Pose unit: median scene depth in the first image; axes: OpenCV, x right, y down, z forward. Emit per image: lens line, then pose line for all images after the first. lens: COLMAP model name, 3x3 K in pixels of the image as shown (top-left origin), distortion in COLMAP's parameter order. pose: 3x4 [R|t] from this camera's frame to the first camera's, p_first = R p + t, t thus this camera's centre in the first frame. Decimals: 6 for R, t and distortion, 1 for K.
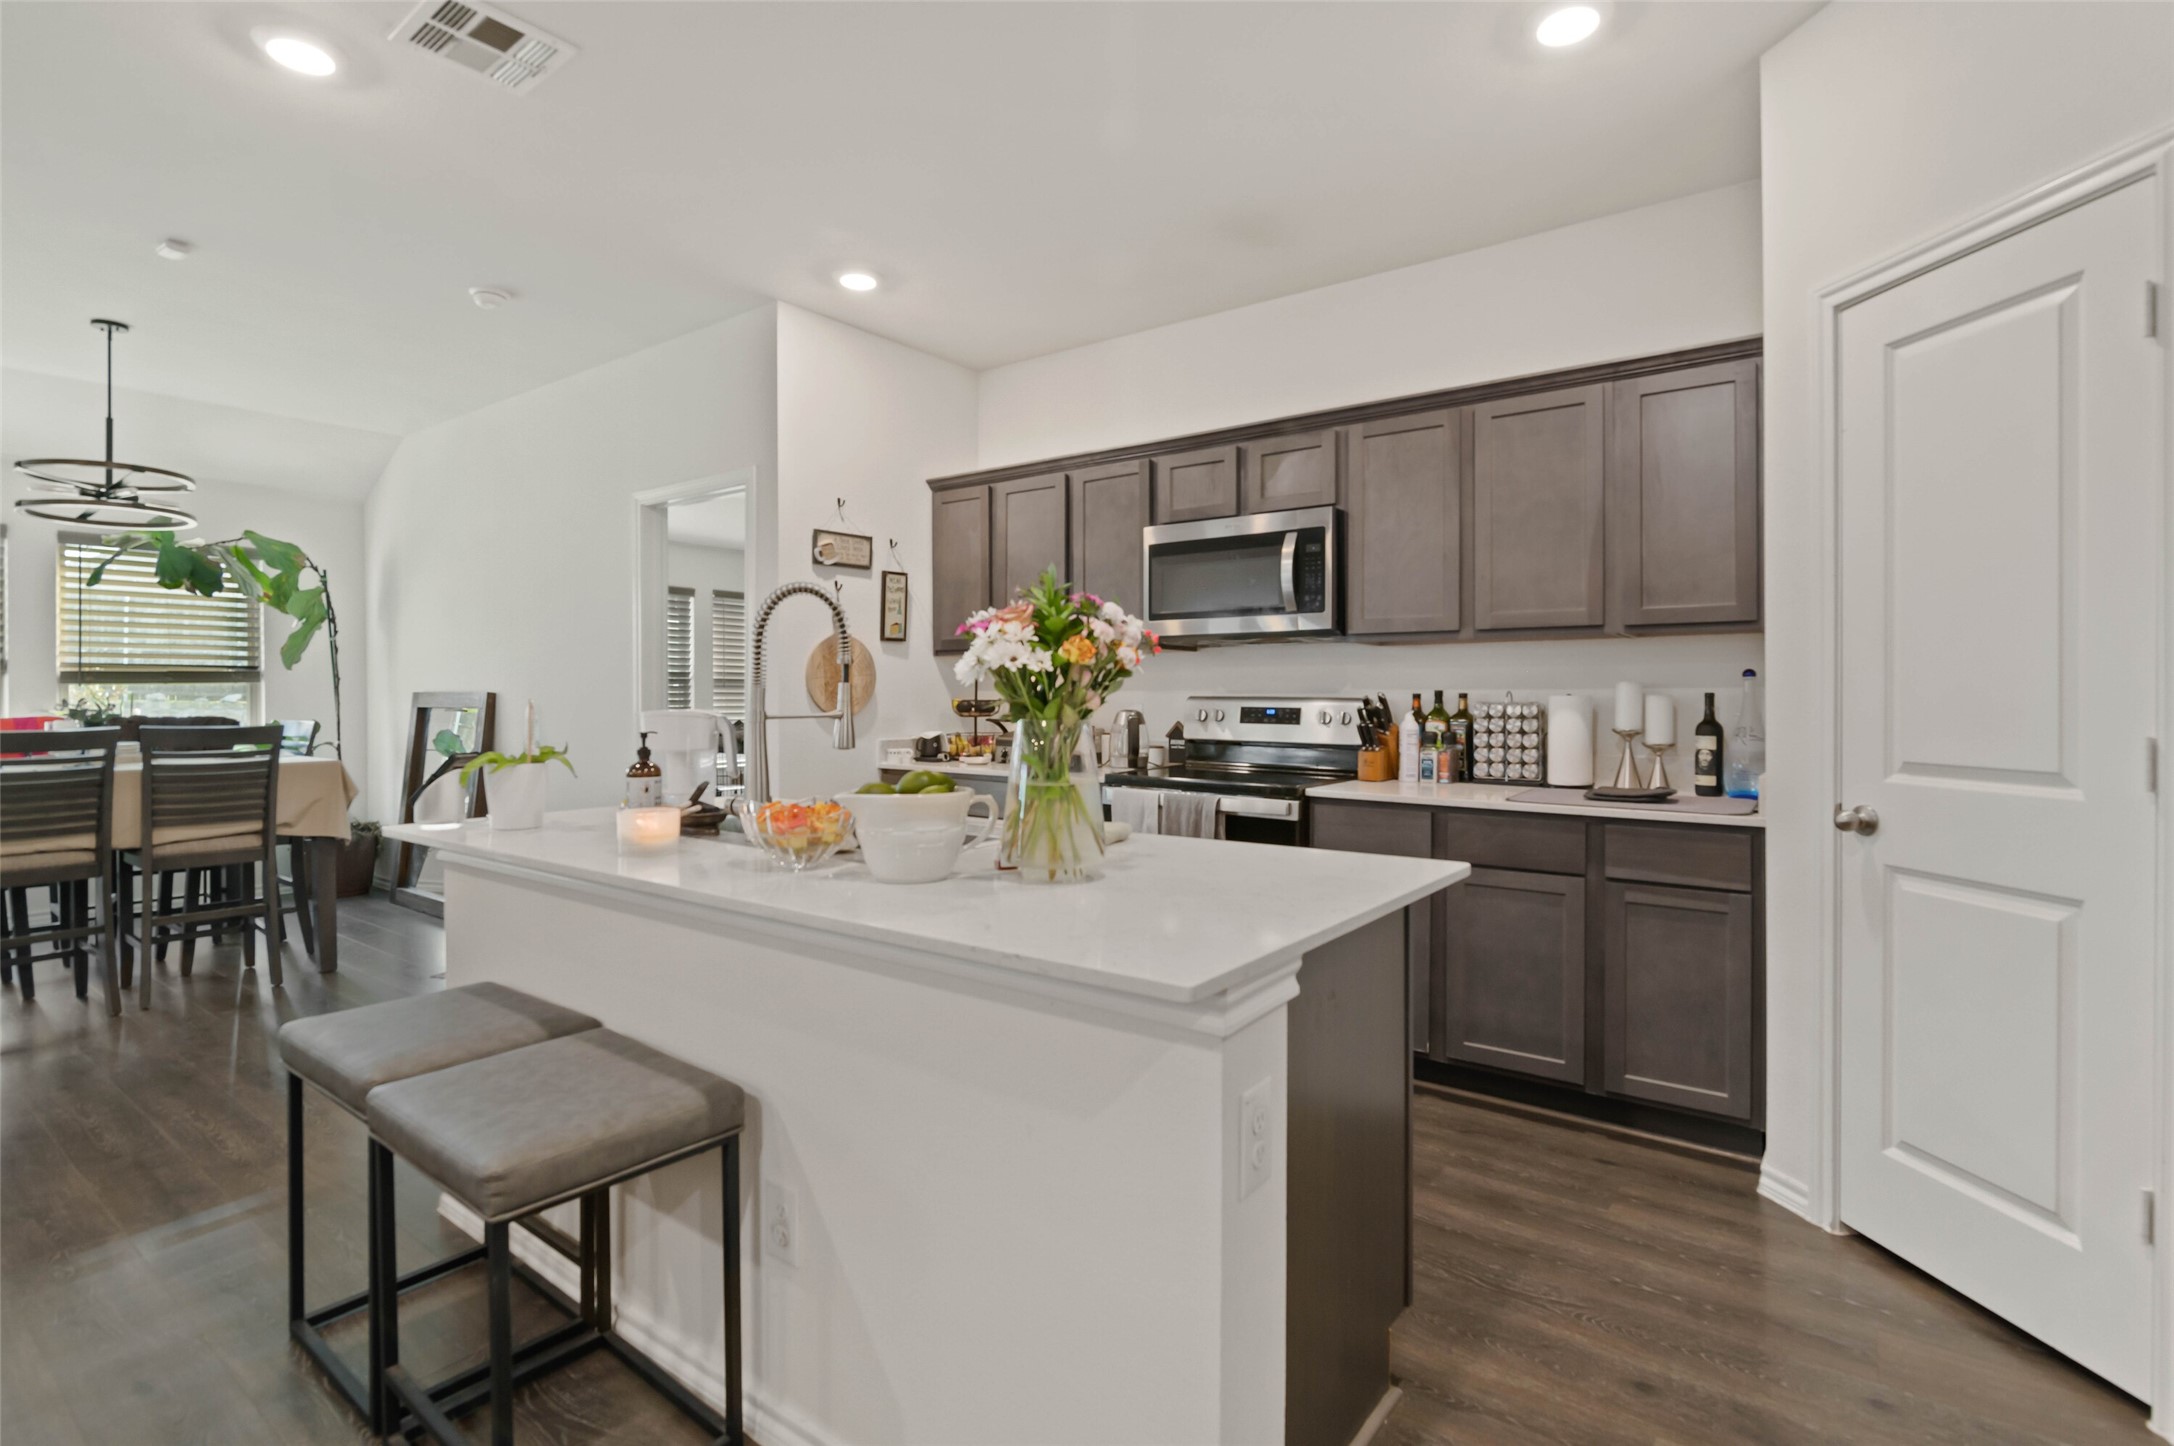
lens RADIAL K [[986.2, 0, 1077.6], [0, 986.2, 732.0], [0, 0, 1]] dist [-0.005257, -0.000052]
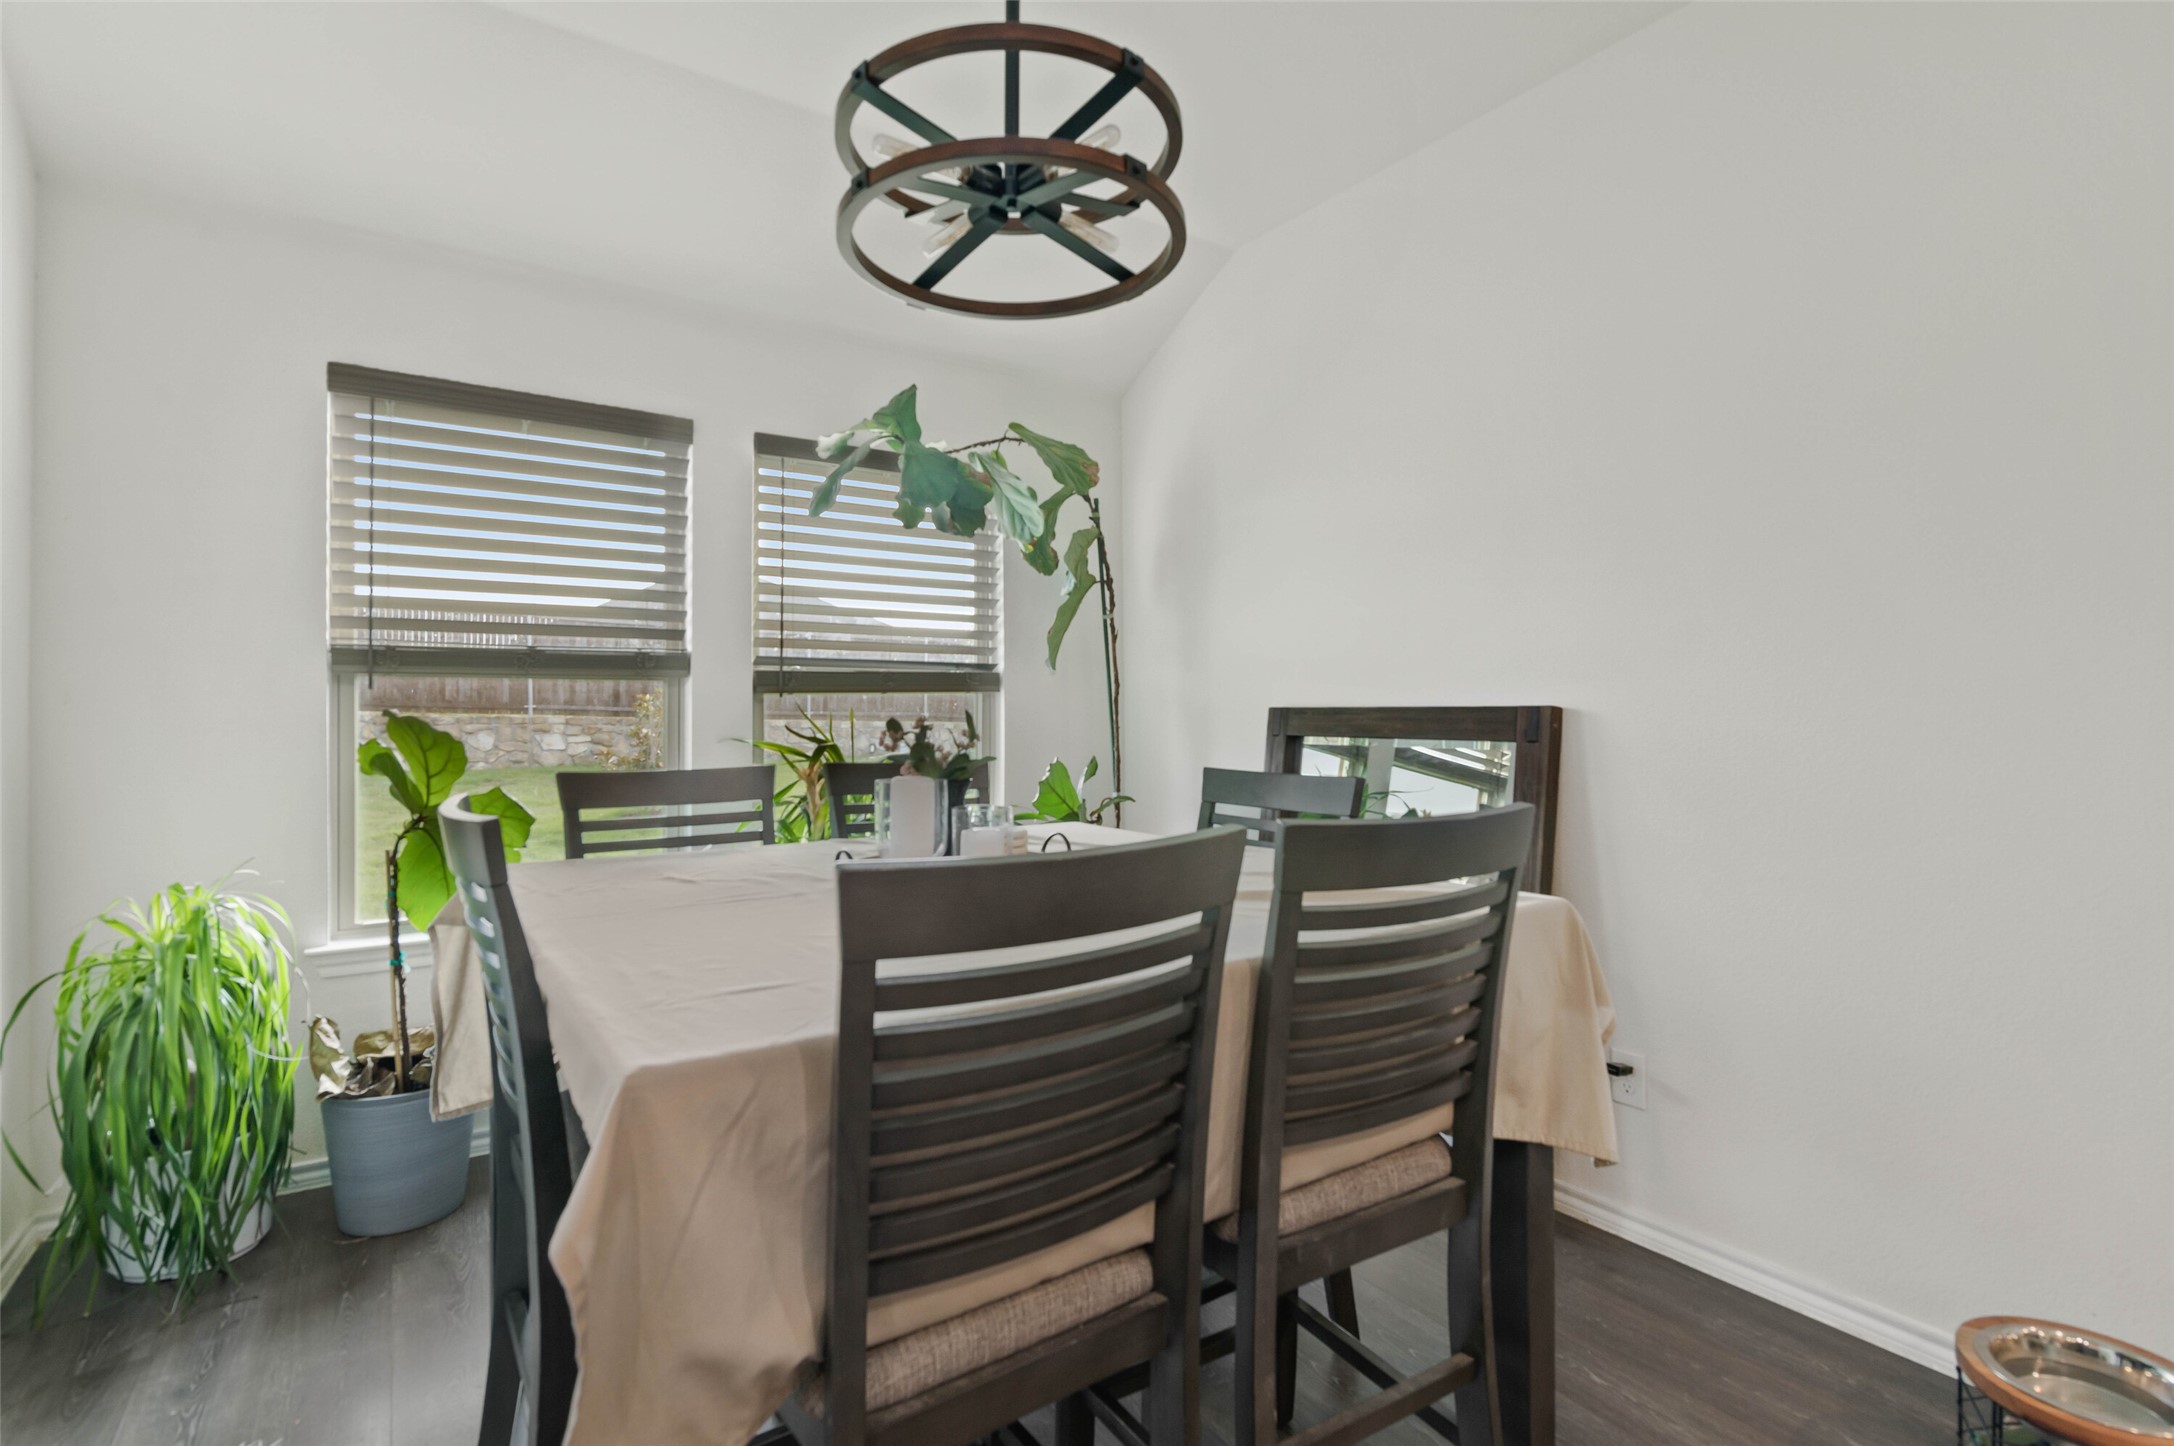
lens RADIAL K [[986.2, 0, 1077.6], [0, 986.2, 732.0], [0, 0, 1]] dist [-0.005257, -0.000052]
pose [[0.938773, 0.001898, -0.344532, -1.424359], [-0.010803, 0.999655, -0.023927, -0.032005], [0.344368, 0.026184, 0.938470, 1.124193]]
